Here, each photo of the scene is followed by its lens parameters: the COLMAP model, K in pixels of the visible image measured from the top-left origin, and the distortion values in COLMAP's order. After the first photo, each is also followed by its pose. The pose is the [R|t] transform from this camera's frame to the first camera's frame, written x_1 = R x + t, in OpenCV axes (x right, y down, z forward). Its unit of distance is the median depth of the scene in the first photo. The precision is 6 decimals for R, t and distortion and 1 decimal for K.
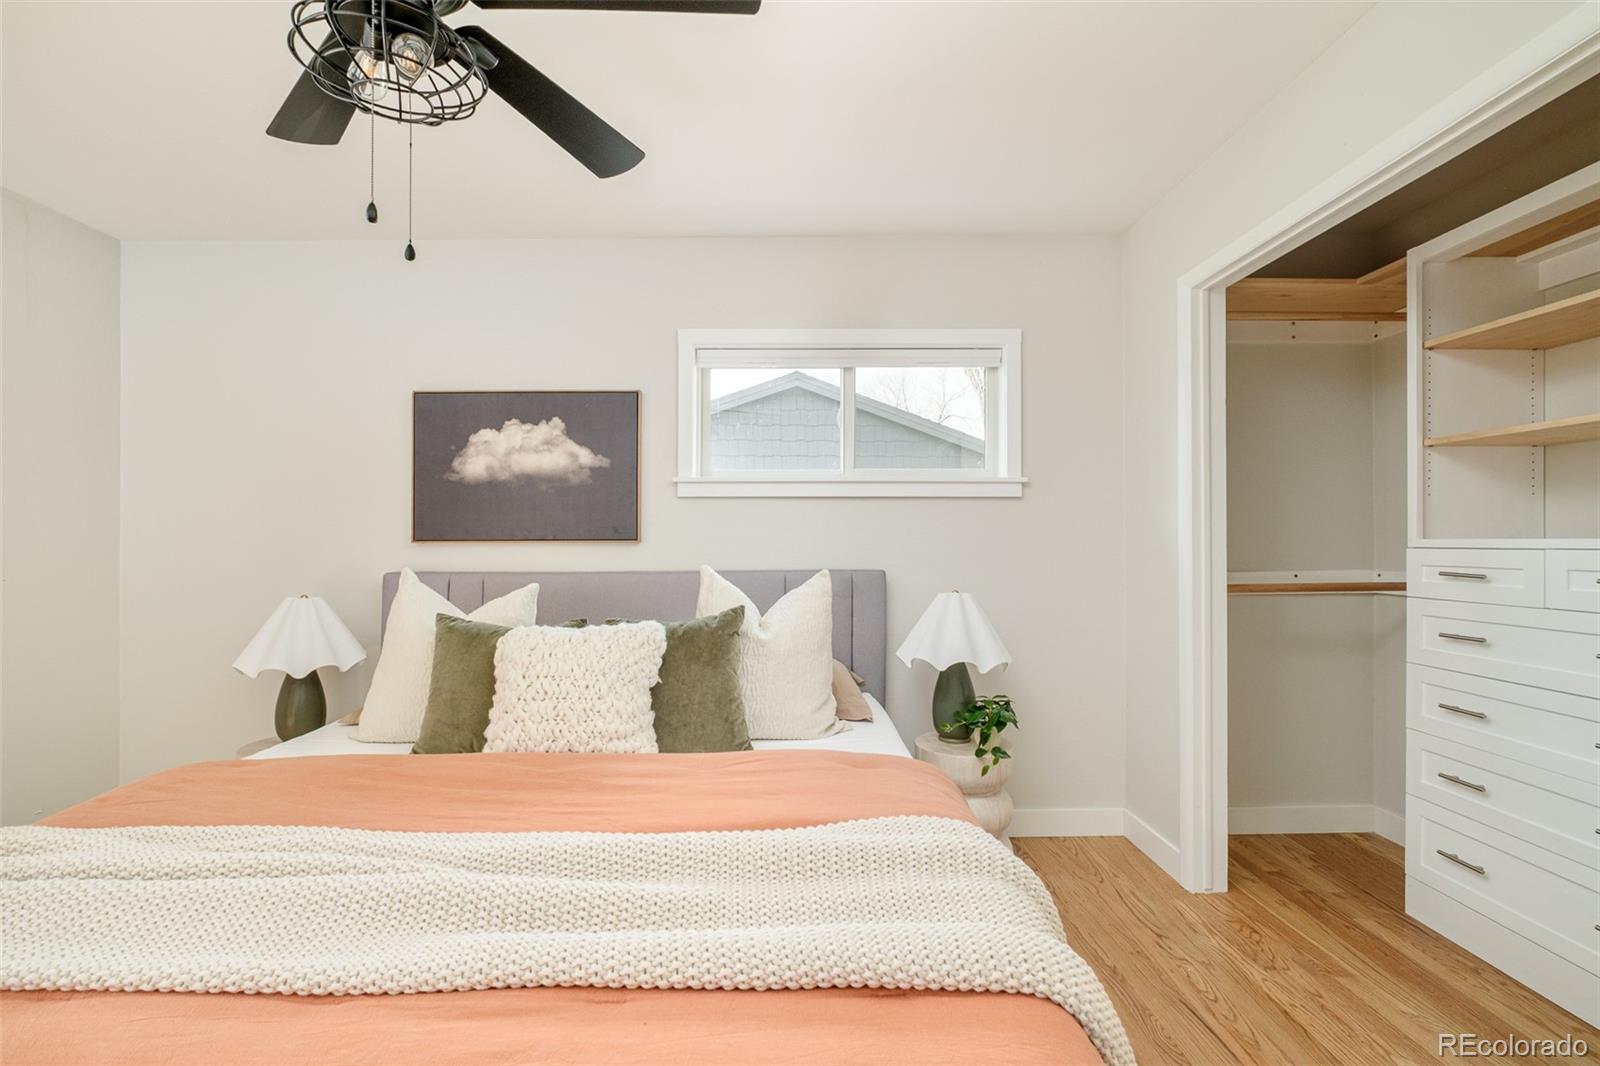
lens RADIAL K [[695.6, 0, 796.0], [0, 695.6, 541.6], [0, 0, 1]] dist [-0.006308, -0.000862]
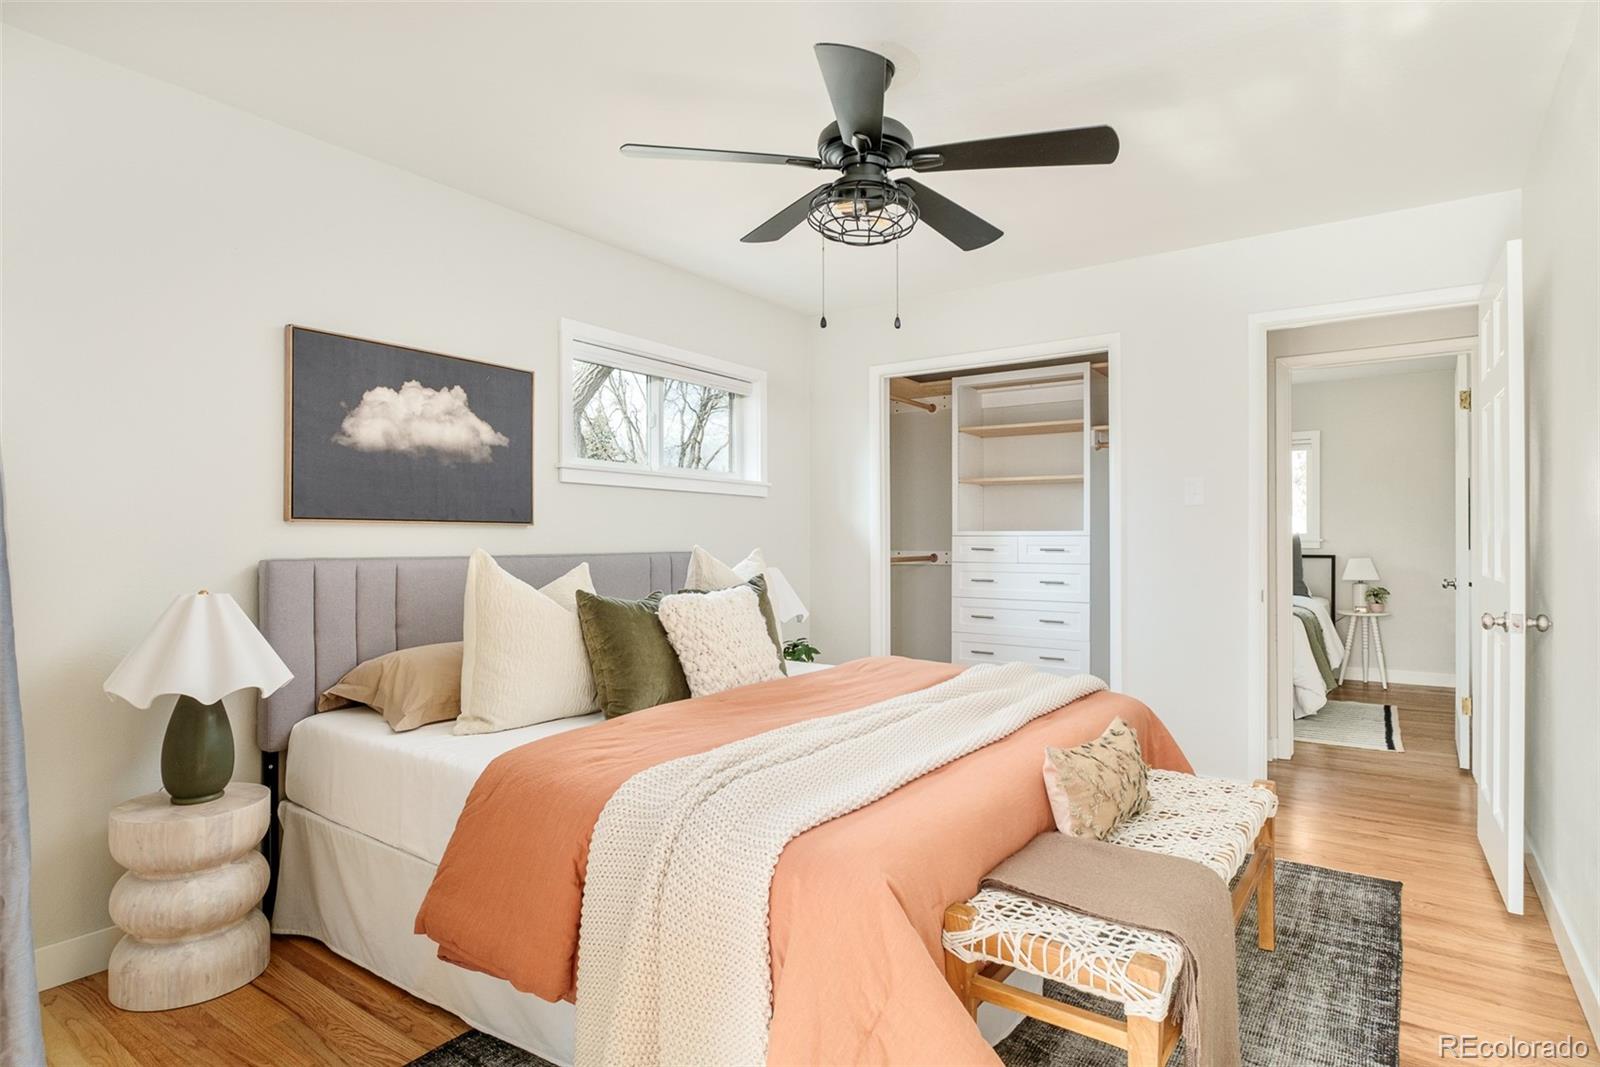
lens RADIAL K [[840.8, 0, 802.3], [0, 840.8, 537.5], [0, 0, 1]] dist [0.003152, 0.001278]
pose [[0.587303, 0.007291, 0.809335, -0.970916], [-0.012678, 0.999920, 0.000192, 0.012779], [-0.809268, -0.010373, 0.587348, -0.010603]]
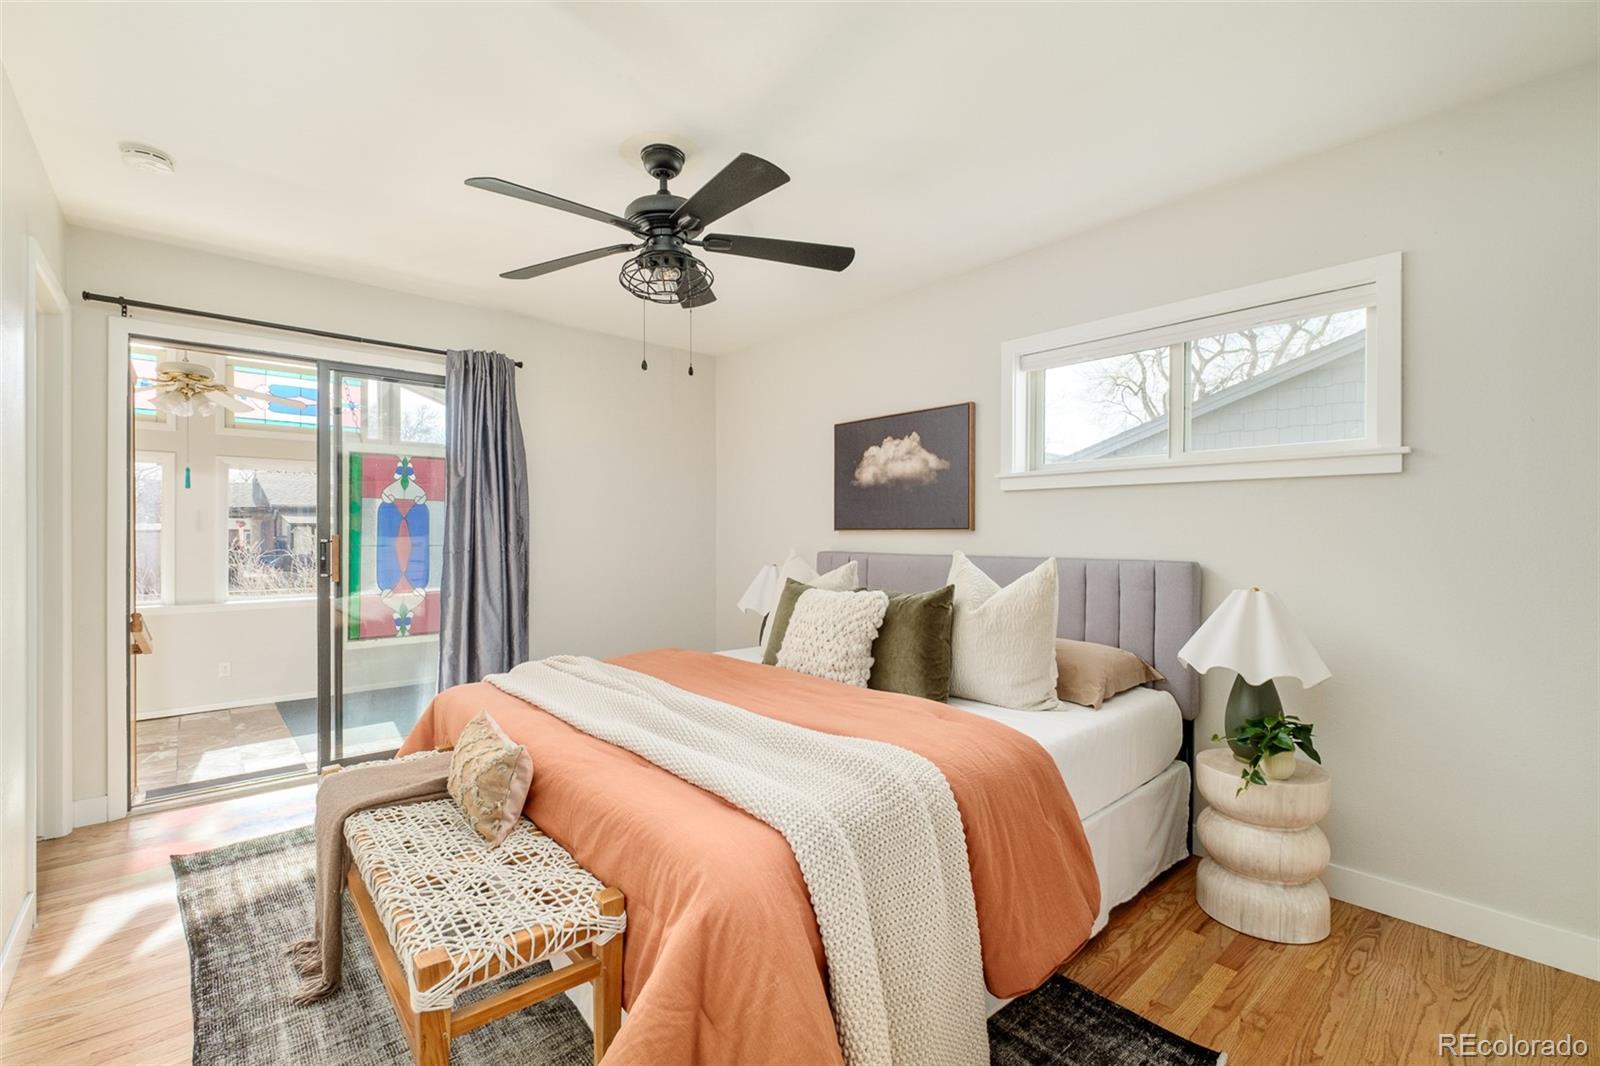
lens RADIAL K [[695.6, 0, 803.6], [0, 695.6, 531.2], [0, 0, 1]] dist [-0.006308, -0.000862]
pose [[0.663511, 0.002603, -0.748162, 0.468379], [0.000197, 0.999993, 0.003653, -0.003128], [0.748167, -0.002571, 0.663506, 0.009845]]
